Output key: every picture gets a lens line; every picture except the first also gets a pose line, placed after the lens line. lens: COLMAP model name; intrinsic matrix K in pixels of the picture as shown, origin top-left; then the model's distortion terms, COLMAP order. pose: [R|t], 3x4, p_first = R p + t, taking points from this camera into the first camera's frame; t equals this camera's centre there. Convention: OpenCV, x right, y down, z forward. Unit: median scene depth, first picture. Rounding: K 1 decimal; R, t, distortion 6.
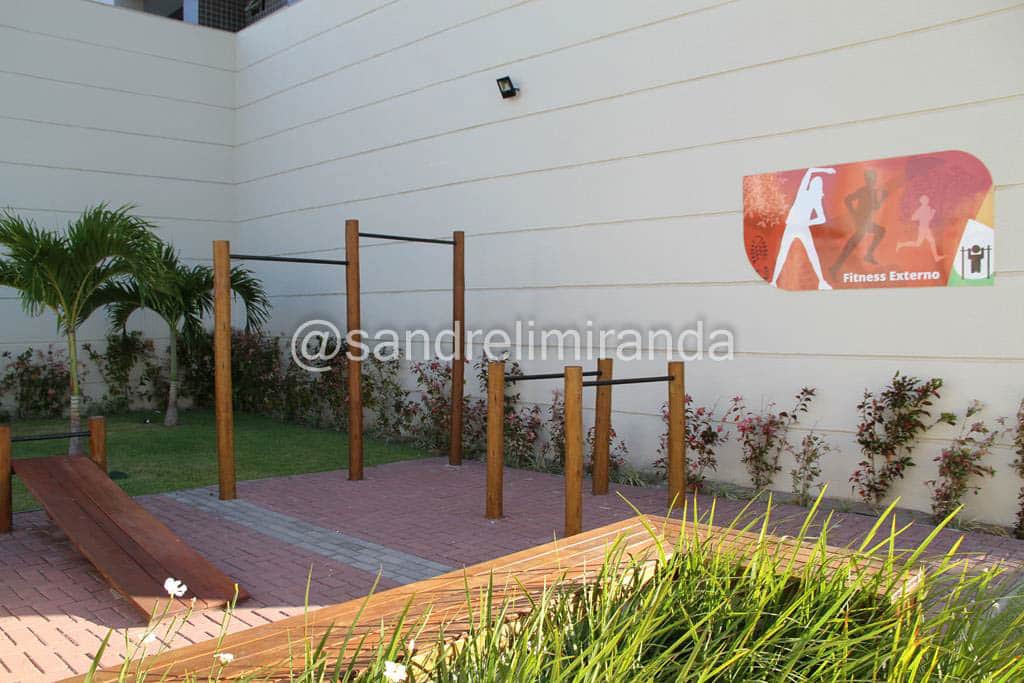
lens RADIAL K [[843.2, 0, 512.0], [0, 843.2, 341.5], [0, 0, 1]] dist [-0.168981, 0.103492]
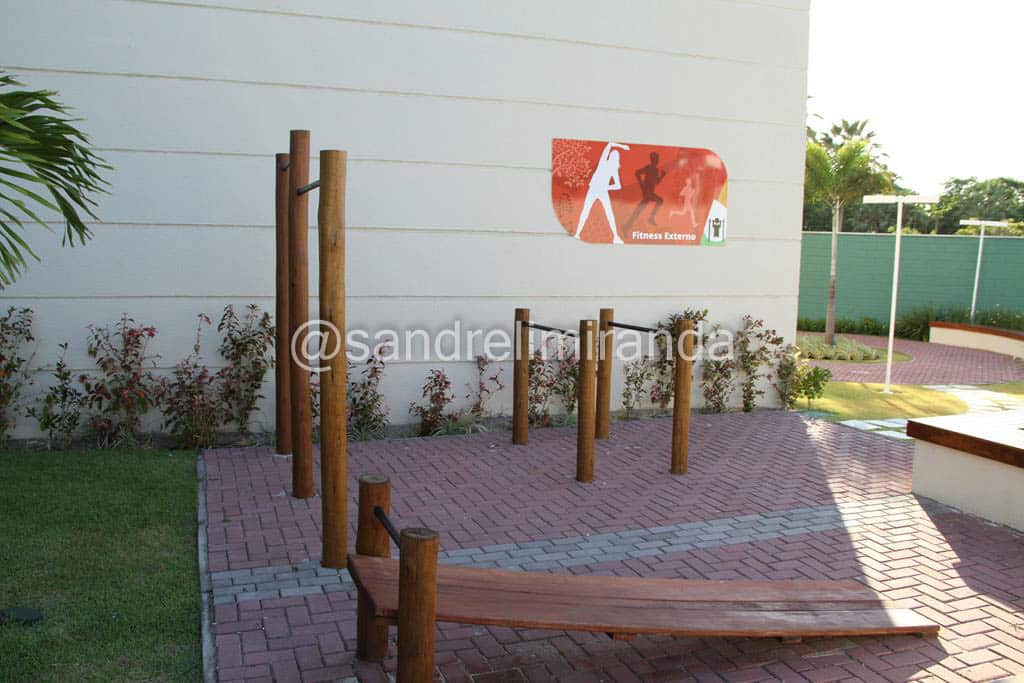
lens RADIAL K [[843.2, 0, 512.0], [0, 843.2, 341.5], [0, 0, 1]] dist [-0.168981, 0.103492]
pose [[0.429234, -0.091043, 0.898593, -0.844904], [0.002079, 0.995004, 0.099818, -0.043926], [-0.903191, -0.040978, 0.427279, 0.613582]]
